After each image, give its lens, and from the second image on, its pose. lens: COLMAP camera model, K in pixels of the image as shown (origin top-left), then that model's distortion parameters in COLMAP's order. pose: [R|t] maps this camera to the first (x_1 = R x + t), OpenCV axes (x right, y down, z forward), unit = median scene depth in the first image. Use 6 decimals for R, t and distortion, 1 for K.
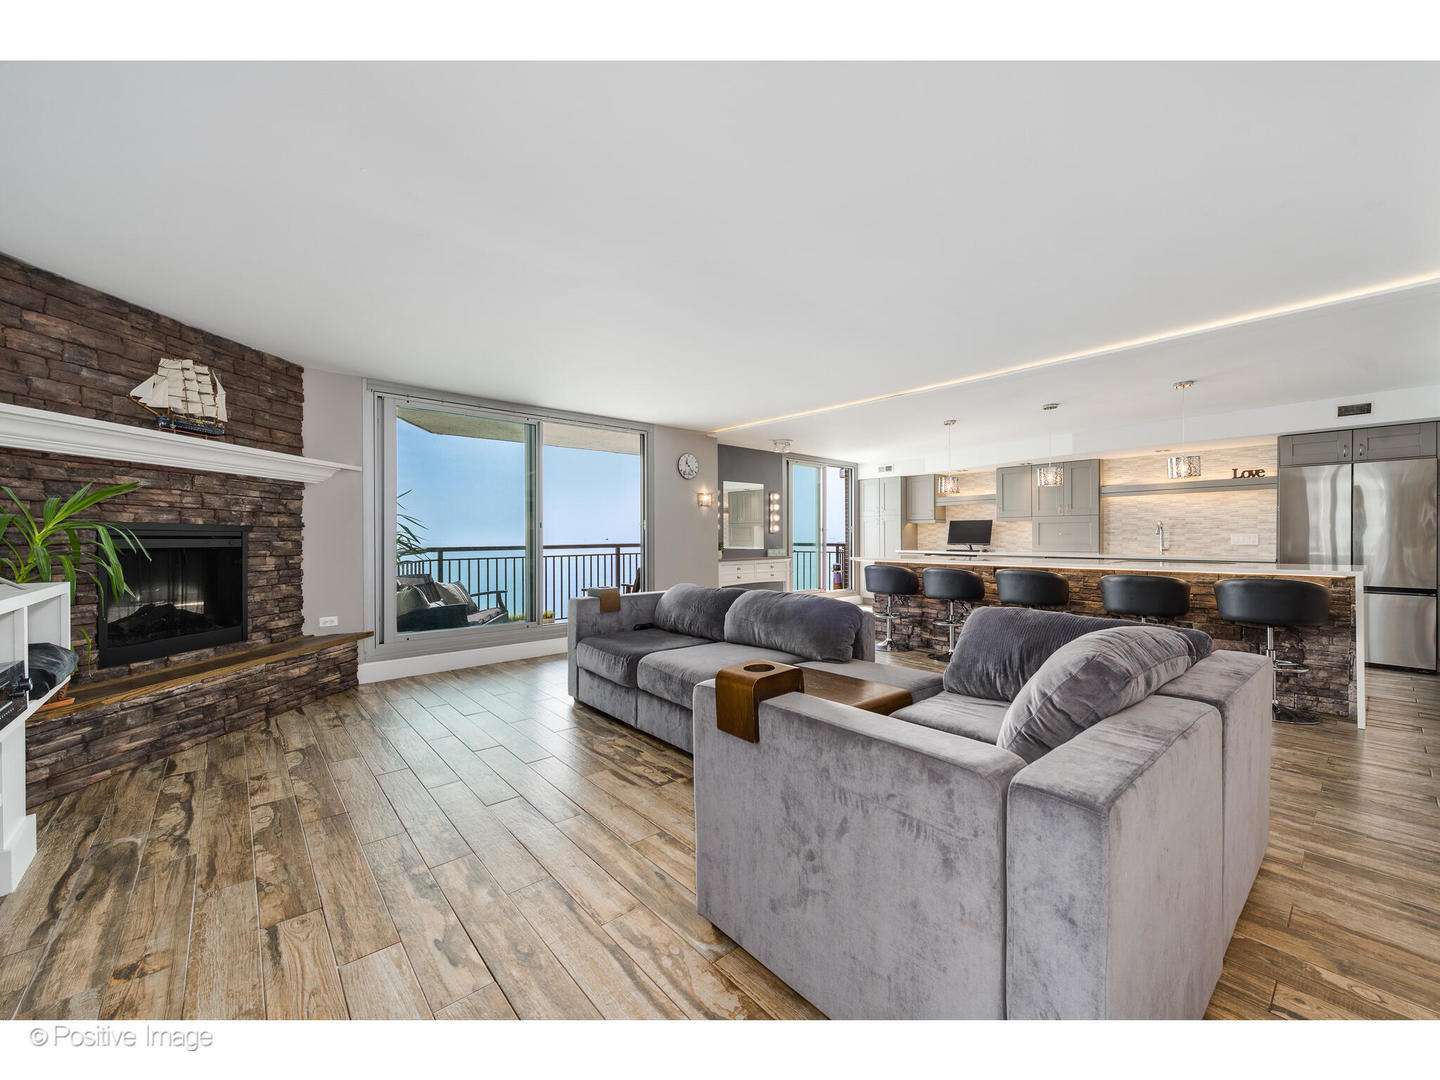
lens RADIAL K [[570.5, 0, 720.0], [0, 570.5, 540.0], [0, 0, 1]] dist [0.010798, -0.000315]
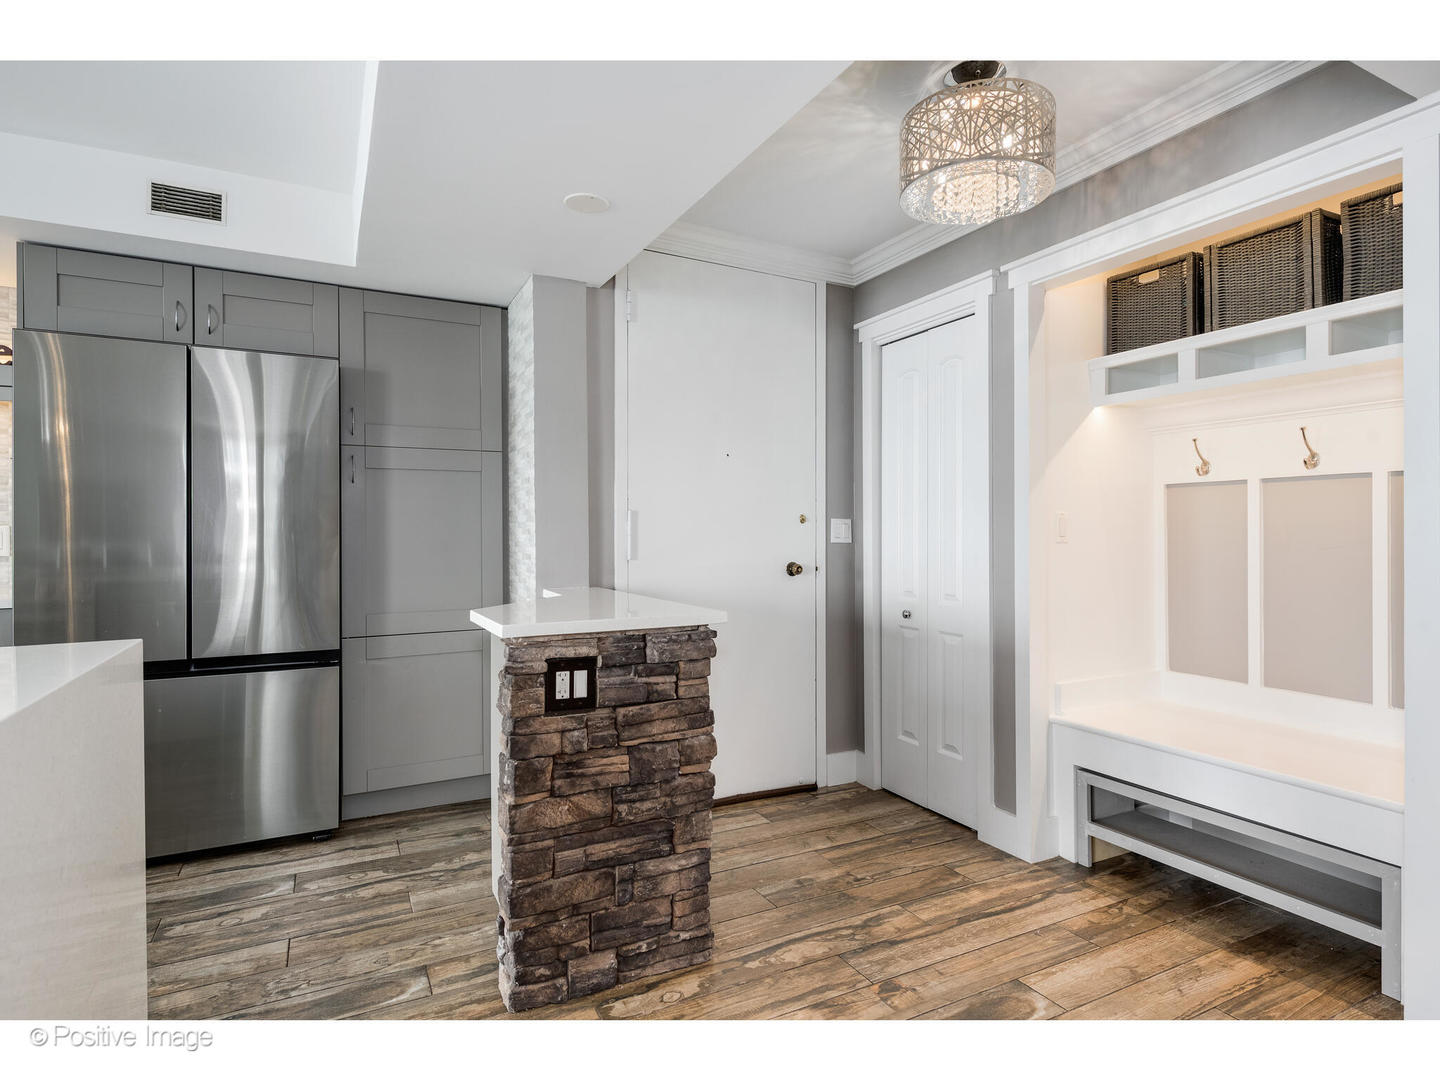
lens RADIAL K [[760.9, 0, 713.9], [0, 760.9, 538.0], [0, 0, 1]] dist [0.008056, 0.000121]
pose [[0.231579, -0.004724, 0.972805, 0.551968], [0.006598, 0.999973, 0.003285, -0.001983], [-0.972794, 0.005658, 0.231604, 0.439054]]
